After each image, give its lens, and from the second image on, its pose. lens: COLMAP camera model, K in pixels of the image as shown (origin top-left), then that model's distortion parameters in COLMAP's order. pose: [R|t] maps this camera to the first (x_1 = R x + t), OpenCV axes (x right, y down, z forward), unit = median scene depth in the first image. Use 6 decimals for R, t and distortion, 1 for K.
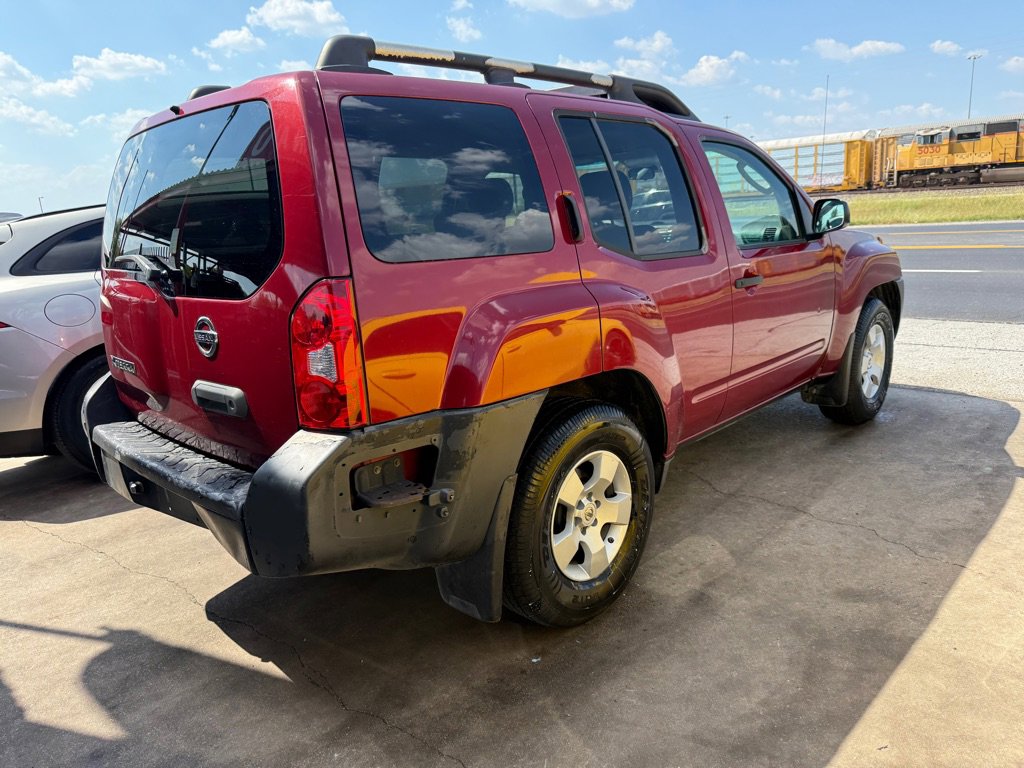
lens RADIAL K [[726.2, 0, 519.0], [0, 726.2, 377.0], [0, 0, 1]] dist [0.009927, -0.020556]
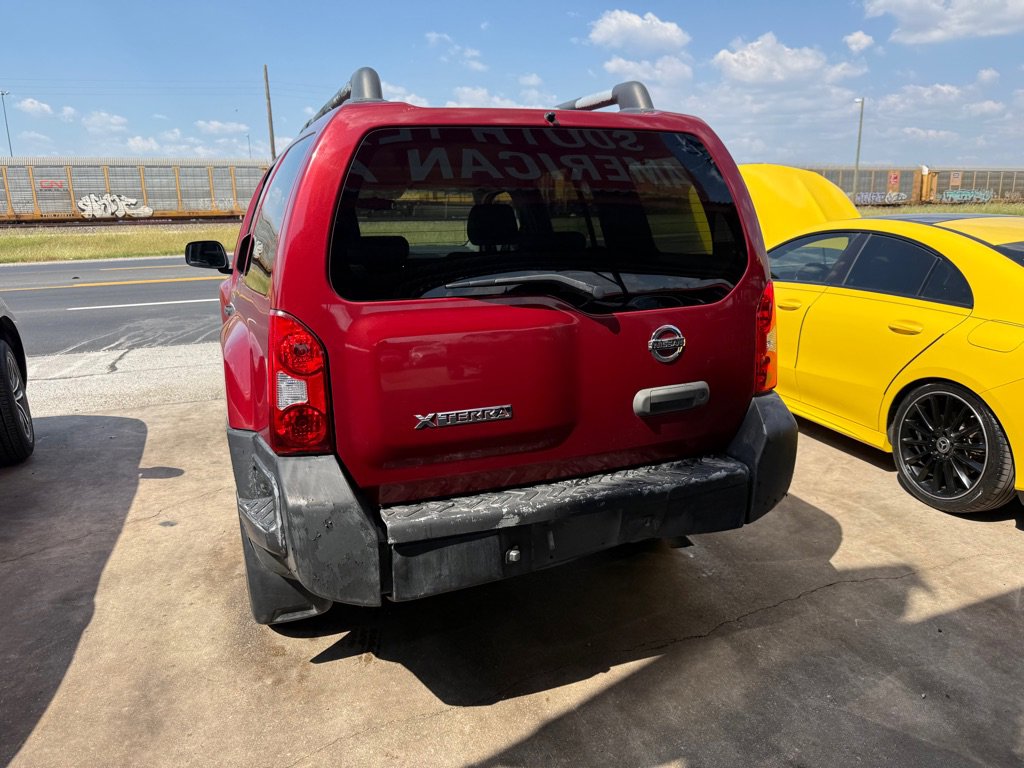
lens RADIAL K [[726.2, 0, 519.4], [0, 726.2, 384.3], [0, 0, 1]] dist [0.009927, -0.020556]
pose [[0.418910, -0.161860, 0.893485, -1.159052], [0.198237, 0.976551, 0.083964, -0.100182], [-0.886124, 0.141949, 0.441174, 0.565886]]
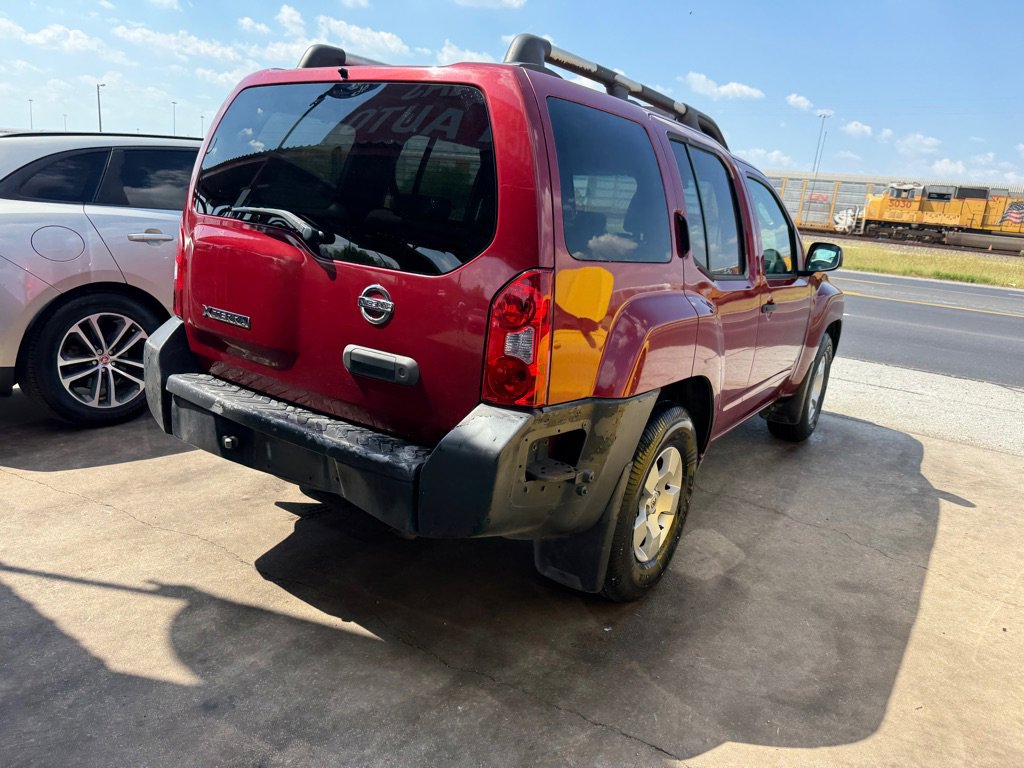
lens RADIAL K [[726.2, 0, 511.2], [0, 726.2, 387.4], [0, 0, 1]] dist [0.009927, -0.020556]
pose [[0.975482, 0.103464, 0.194241, -0.331686], [-0.108635, 0.993951, 0.016130, 0.019754], [-0.191397, -0.036836, 0.980821, -0.036492]]
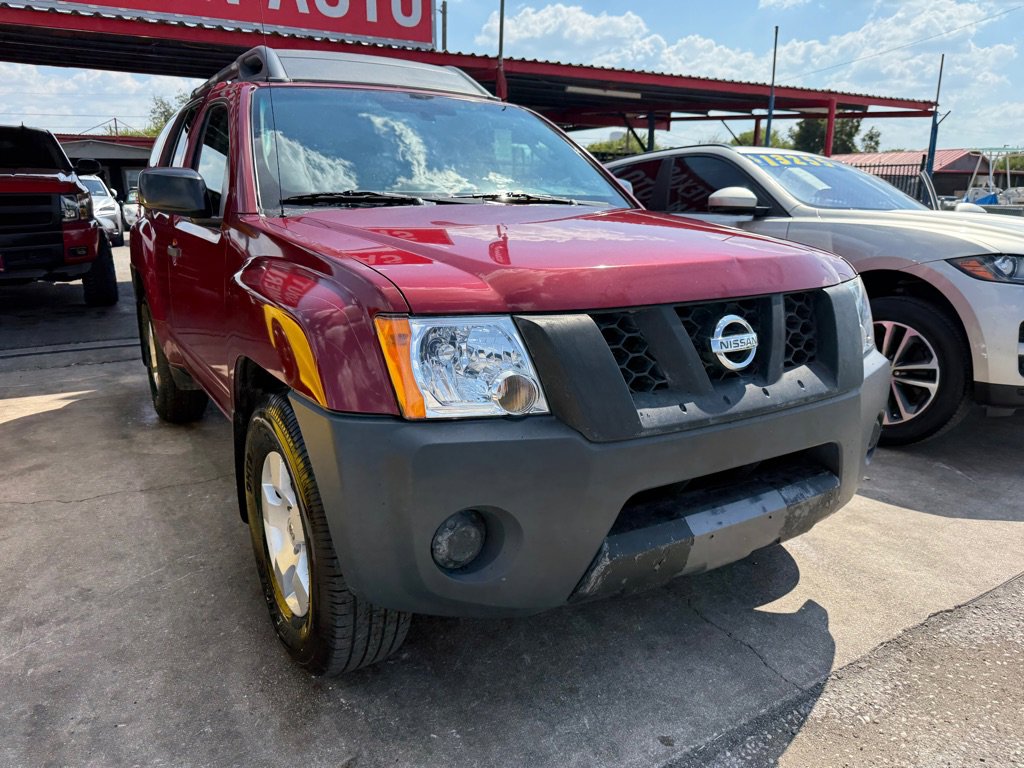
lens RADIAL K [[726.2, 0, 506.0], [0, 726.2, 389.6], [0, 0, 1]] dist [0.009927, -0.020556]
pose [[-0.260935, 0.296697, -0.918631, 1.408233], [-0.204680, 0.912959, 0.353004, -0.485284], [0.943408, 0.280136, -0.177496, 1.992201]]
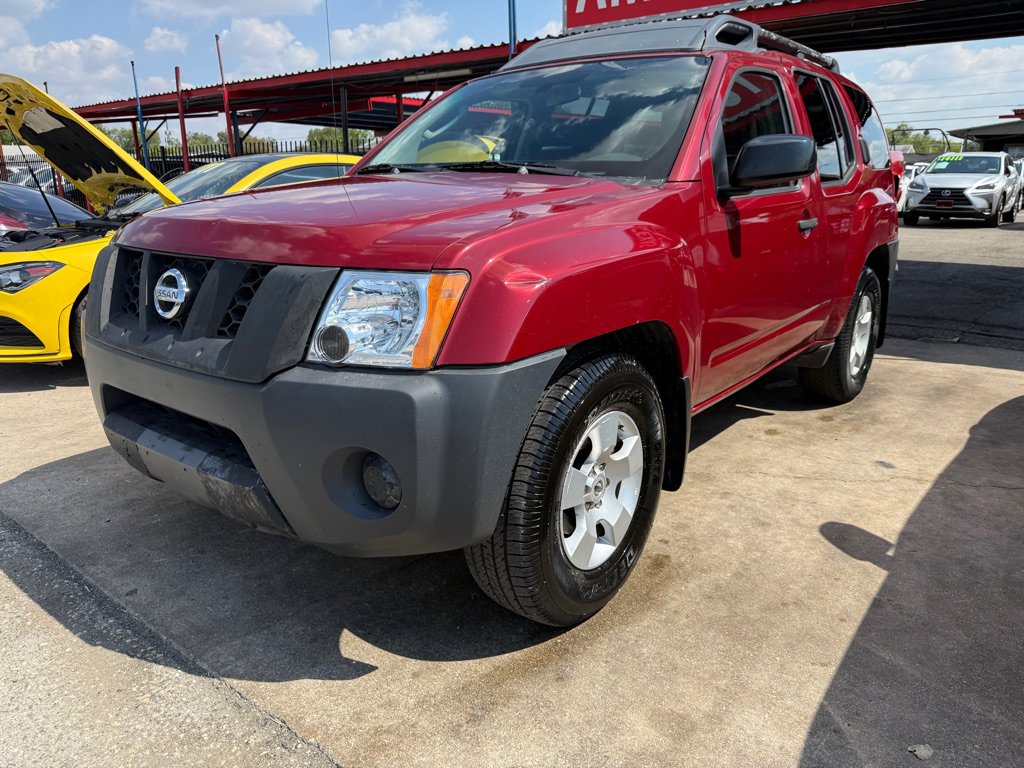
lens RADIAL K [[726.2, 0, 505.0], [0, 726.2, 376.1], [0, 0, 1]] dist [0.009927, -0.020556]
pose [[-0.995232, 0.077327, -0.059443, 0.457965], [0.040086, 0.879893, 0.473477, -0.592314], [0.088916, 0.468837, -0.878798, 2.762648]]
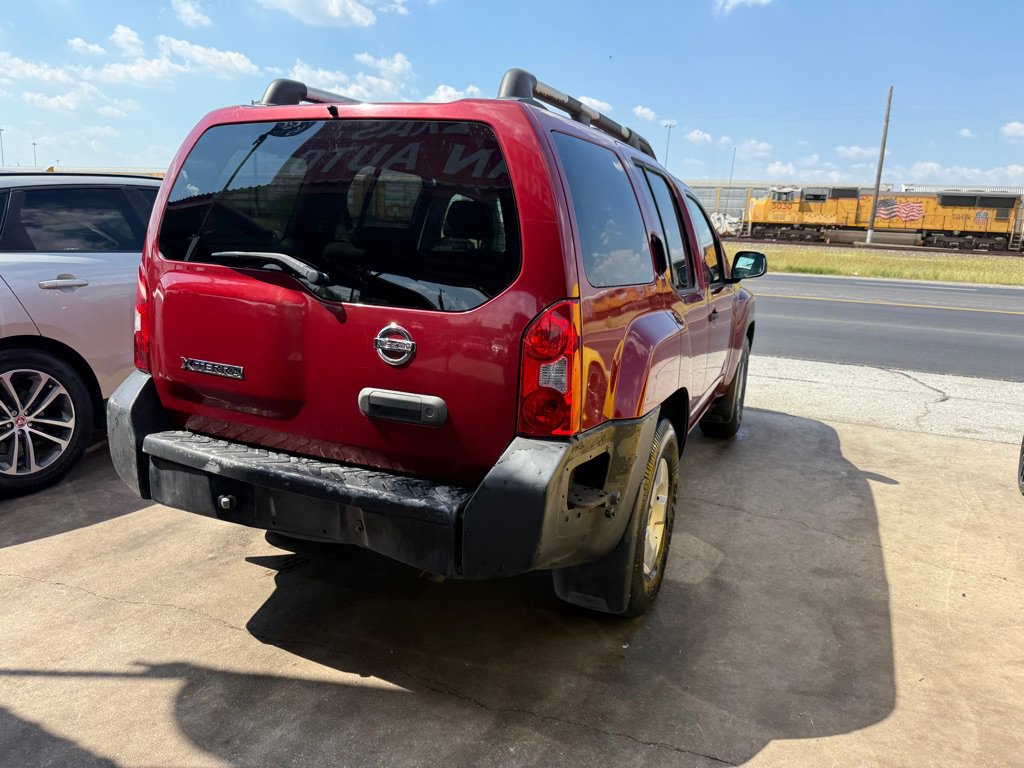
lens RADIAL K [[726.2, 0, 510.0], [0, 726.2, 377.5], [0, 0, 1]] dist [0.009927, -0.020556]
pose [[0.937271, 0.031735, 0.347153, -0.484183], [-0.024223, 0.999369, -0.025959, 0.009535], [-0.347758, 0.015922, 0.937449, 0.008147]]
